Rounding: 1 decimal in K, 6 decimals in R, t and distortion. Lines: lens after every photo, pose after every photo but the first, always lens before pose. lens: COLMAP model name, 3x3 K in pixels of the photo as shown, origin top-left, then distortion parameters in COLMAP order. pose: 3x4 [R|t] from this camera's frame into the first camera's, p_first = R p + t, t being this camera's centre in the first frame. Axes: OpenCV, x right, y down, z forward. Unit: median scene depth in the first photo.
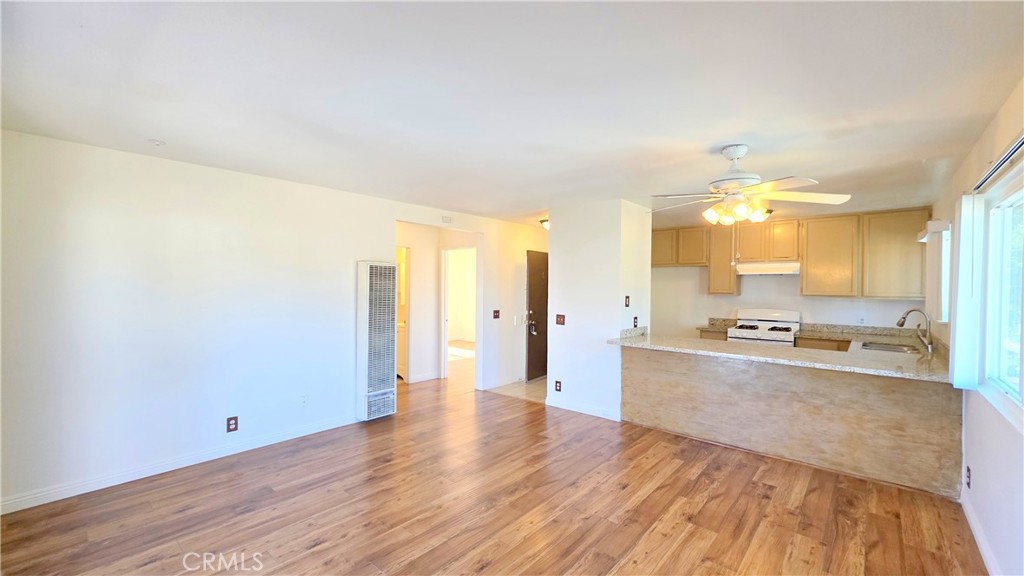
lens RADIAL K [[412.1, 0, 512.0], [0, 412.1, 288.0], [0, 0, 1]] dist [-0.000004, -0.000019]
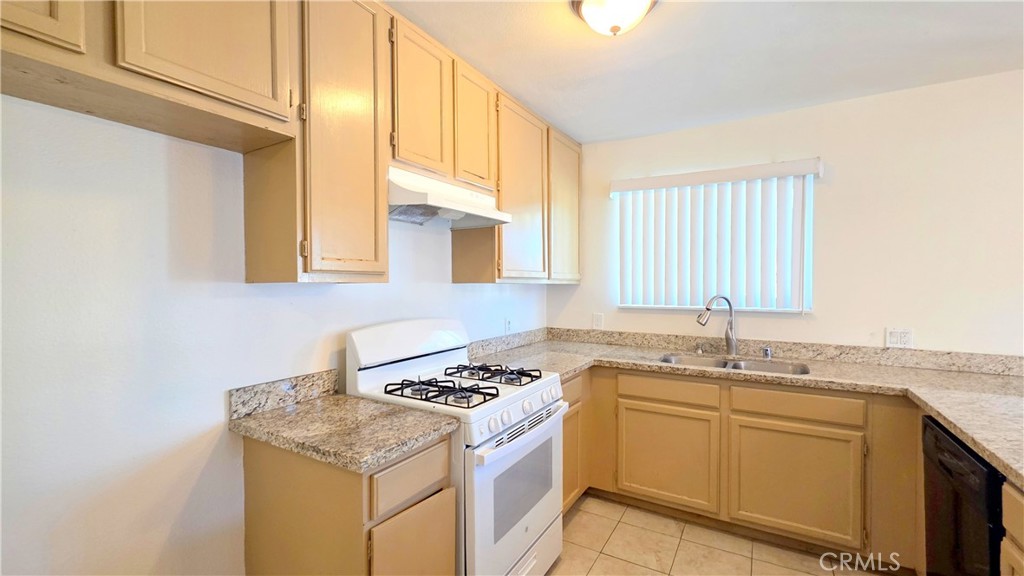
lens RADIAL K [[412.1, 0, 512.0], [0, 412.1, 288.0], [0, 0, 1]] dist [-0.000004, -0.000019]
pose [[-0.171033, -0.022297, 0.985013, 0.433404], [0.003900, 0.999721, 0.023307, 0.023960], [-0.985258, 0.007828, -0.170898, 1.552067]]
